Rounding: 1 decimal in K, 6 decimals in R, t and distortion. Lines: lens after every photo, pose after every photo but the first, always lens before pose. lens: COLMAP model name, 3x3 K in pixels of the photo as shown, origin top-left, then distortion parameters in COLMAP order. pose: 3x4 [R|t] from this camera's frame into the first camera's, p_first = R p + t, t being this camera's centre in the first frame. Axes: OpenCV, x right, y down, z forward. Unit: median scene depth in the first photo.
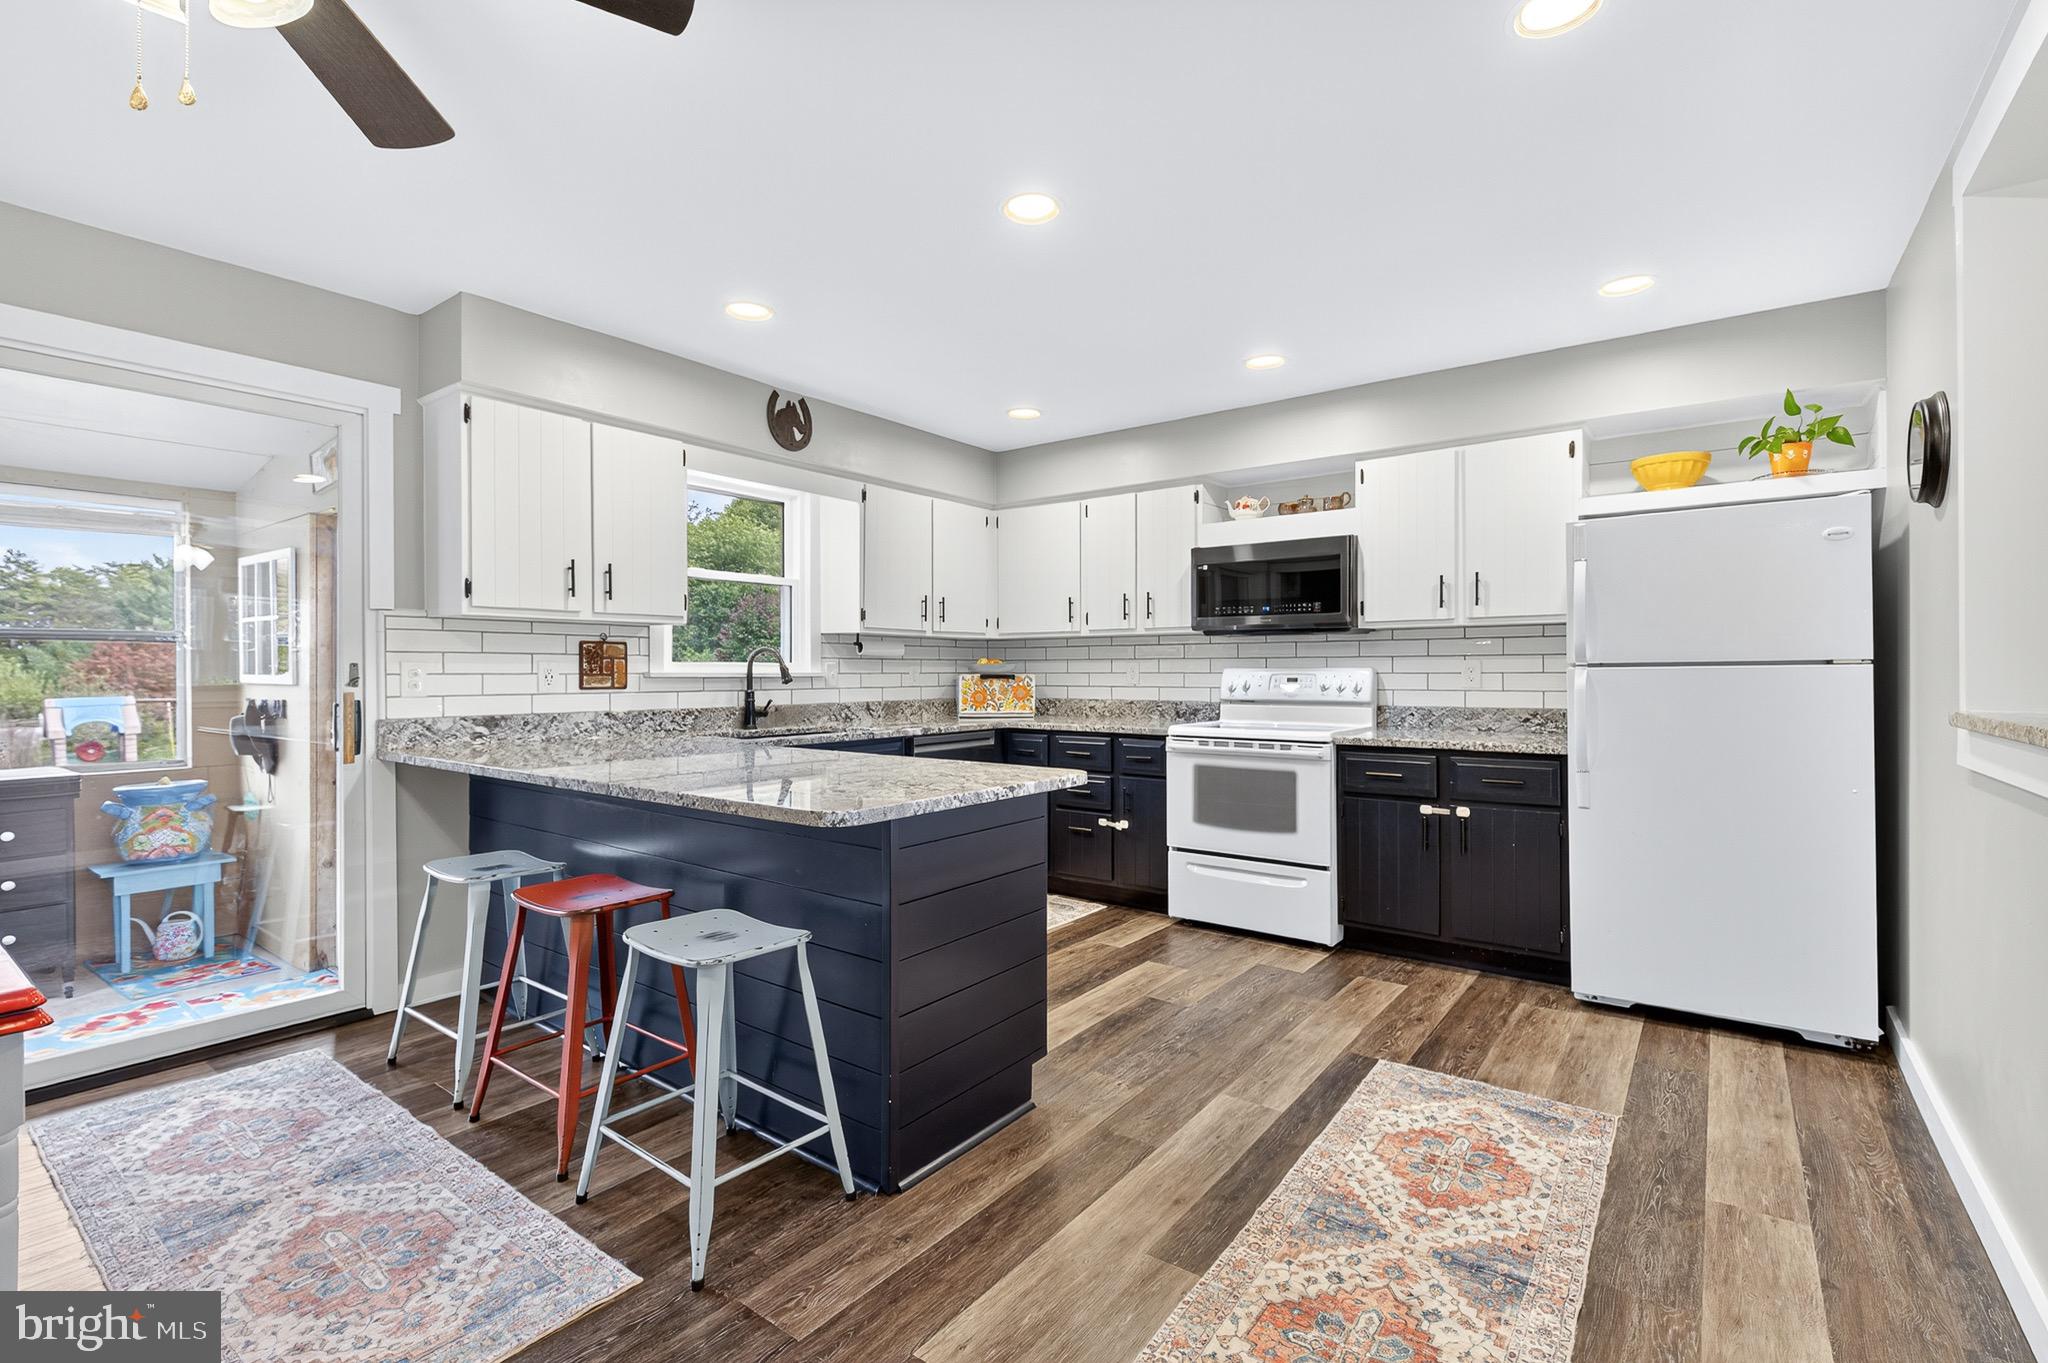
lens RADIAL K [[929.1, 0, 1028.3], [0, 929.1, 666.6], [0, 0, 1]] dist [0.002628, -0.000115]
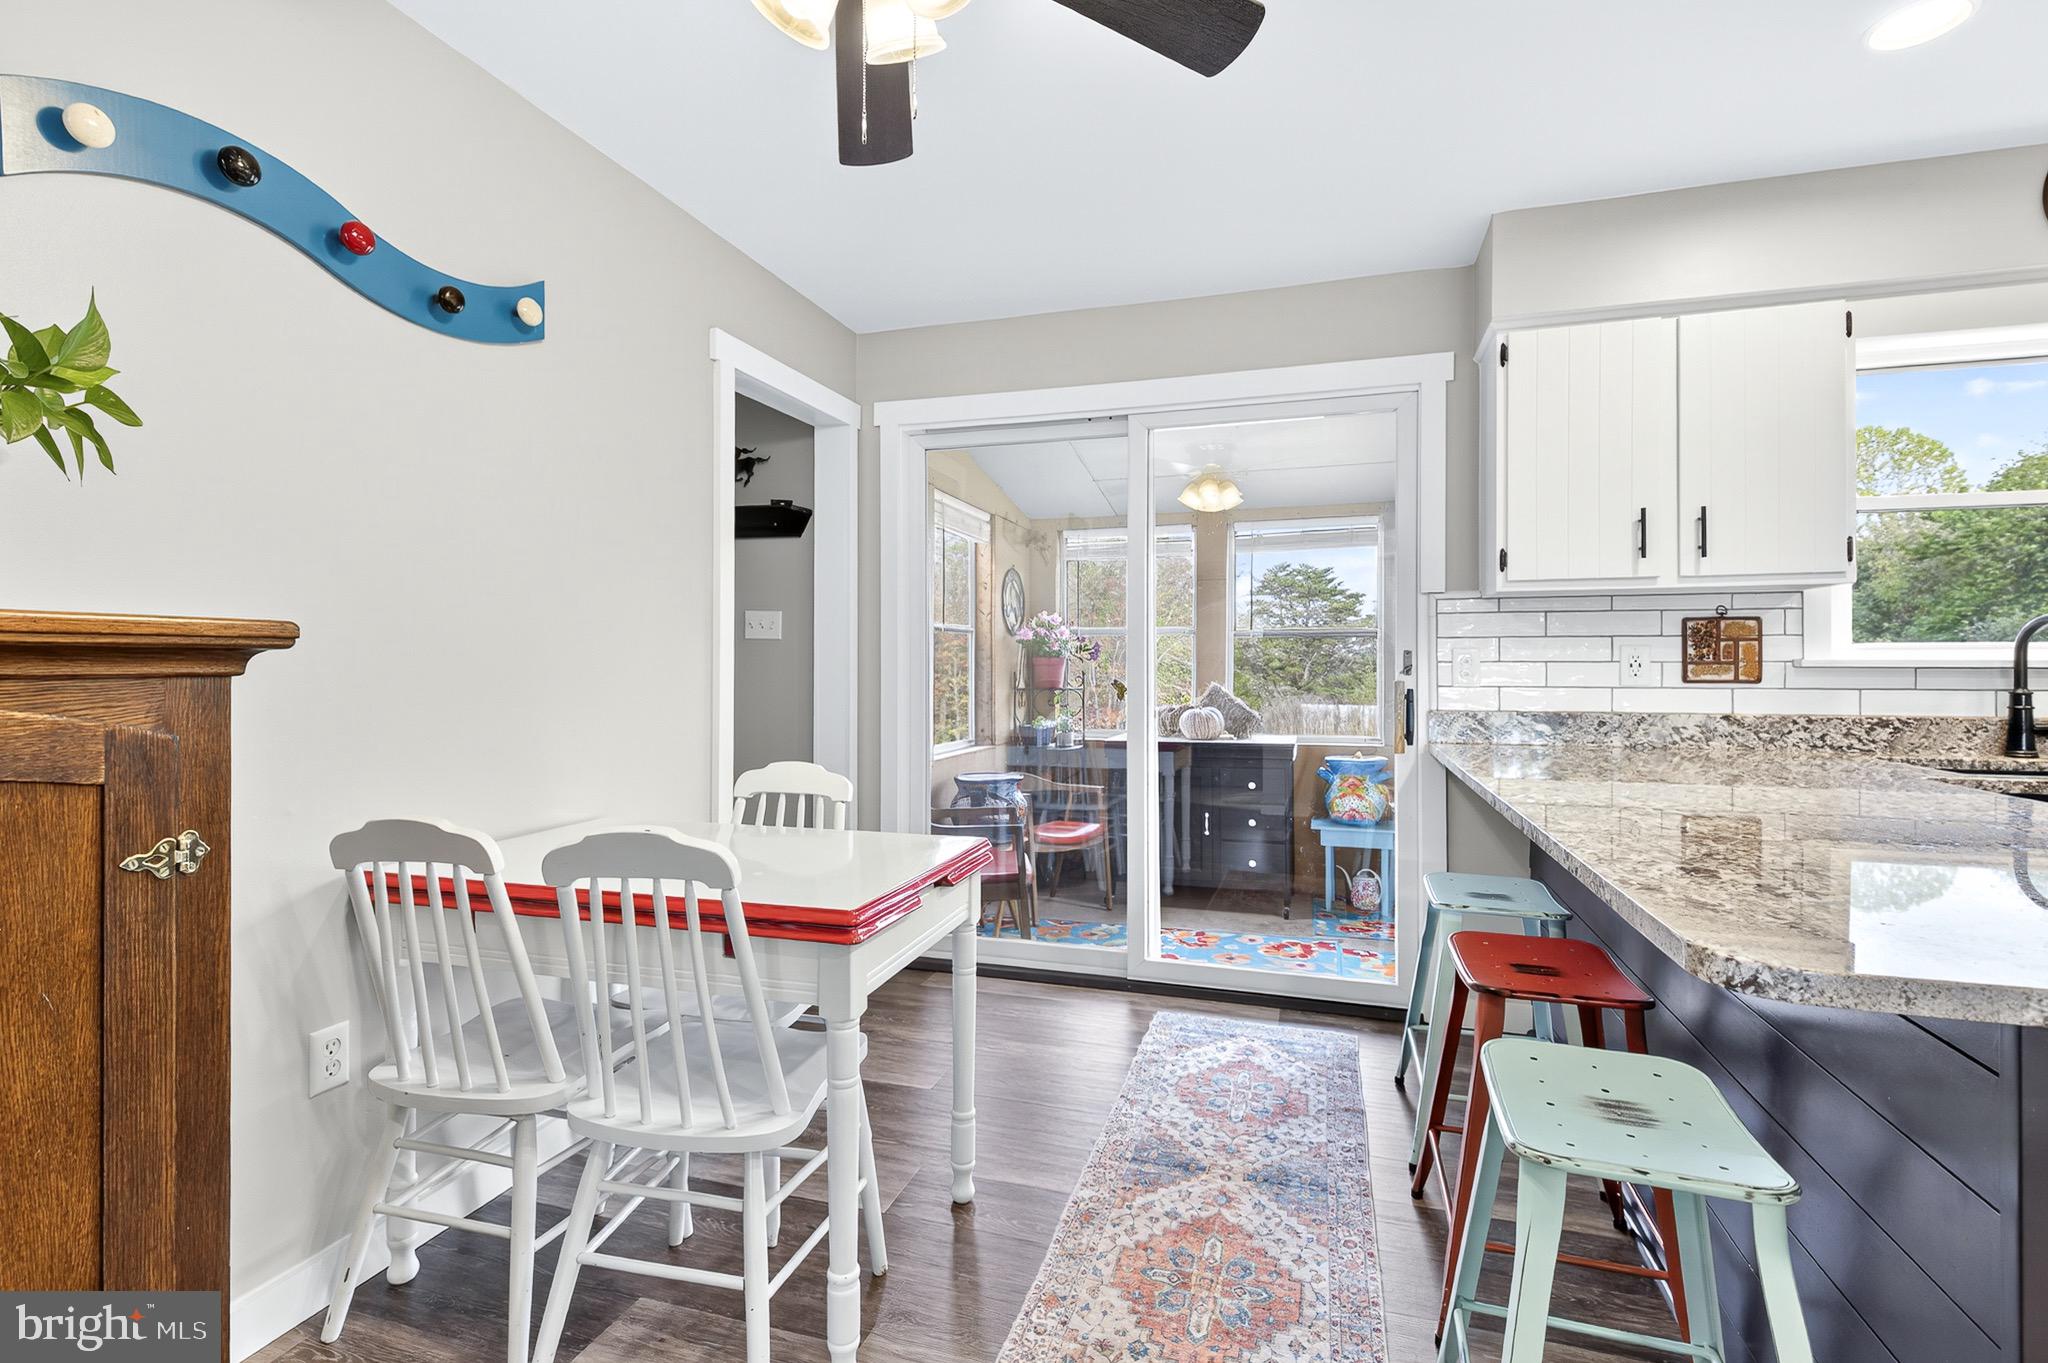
lens RADIAL K [[929.1, 0, 1028.3], [0, 929.1, 666.6], [0, 0, 1]] dist [0.002628, -0.000115]
pose [[0.334344, 0.000927, -0.942451, 0.047732], [0.004152, 0.999988, 0.002456, 0.008073], [0.942442, -0.004734, 0.334336, 0.268987]]
